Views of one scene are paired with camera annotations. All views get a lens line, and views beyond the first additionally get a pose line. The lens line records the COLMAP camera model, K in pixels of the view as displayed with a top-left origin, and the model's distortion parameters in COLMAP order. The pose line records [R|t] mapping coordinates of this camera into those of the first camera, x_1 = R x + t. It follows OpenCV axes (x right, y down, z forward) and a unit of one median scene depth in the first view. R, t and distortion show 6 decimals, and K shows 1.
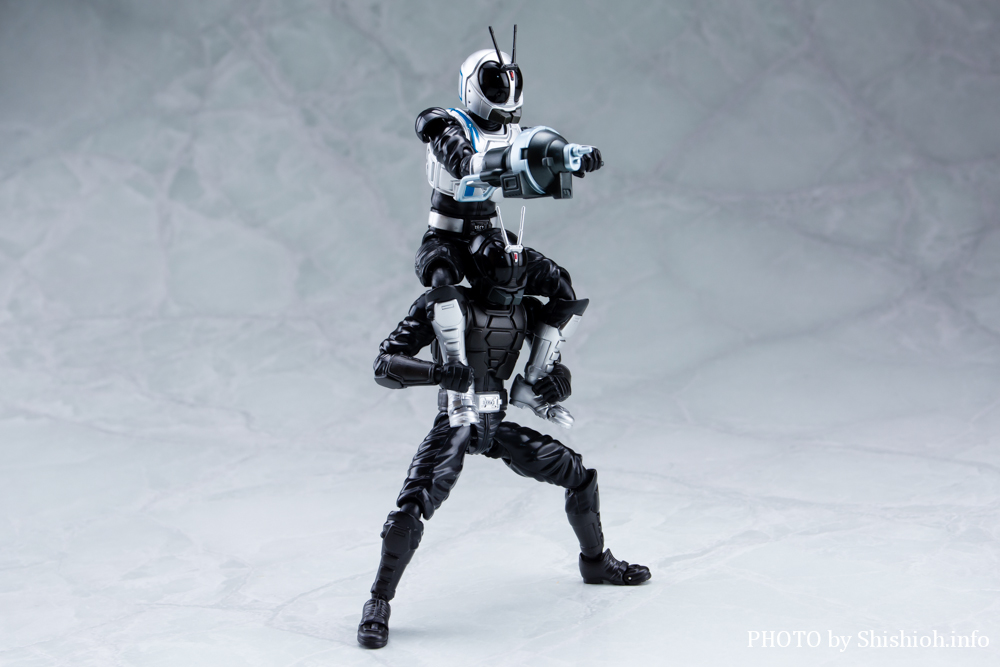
lens RADIAL K [[2088.1, 0, 502.8], [0, 2088.1, 270.3], [0, 0, 1]] dist [0.050639, 0.220952]
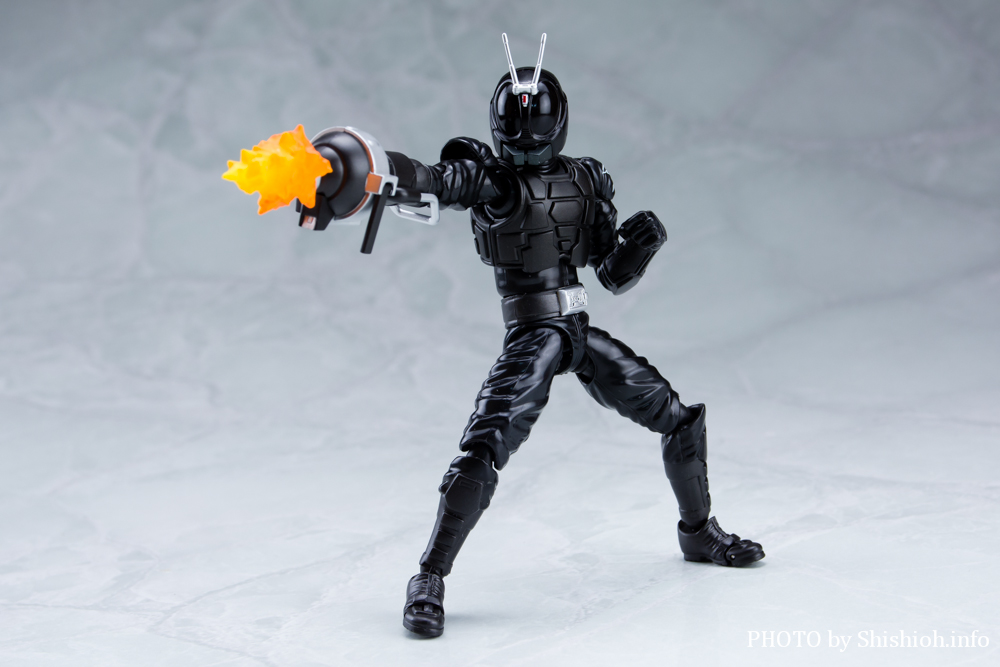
lens RADIAL K [[2166.5, 0, 546.3], [0, 2166.5, 289.0], [0, 0, 1]] dist [0.053263, -0.092672]
pose [[0.999608, -0.000063, -0.027987, 0.029280], [-0.000029, 0.999995, -0.003272, 0.030177], [0.027987, 0.003272, 0.999603, 0.138522]]
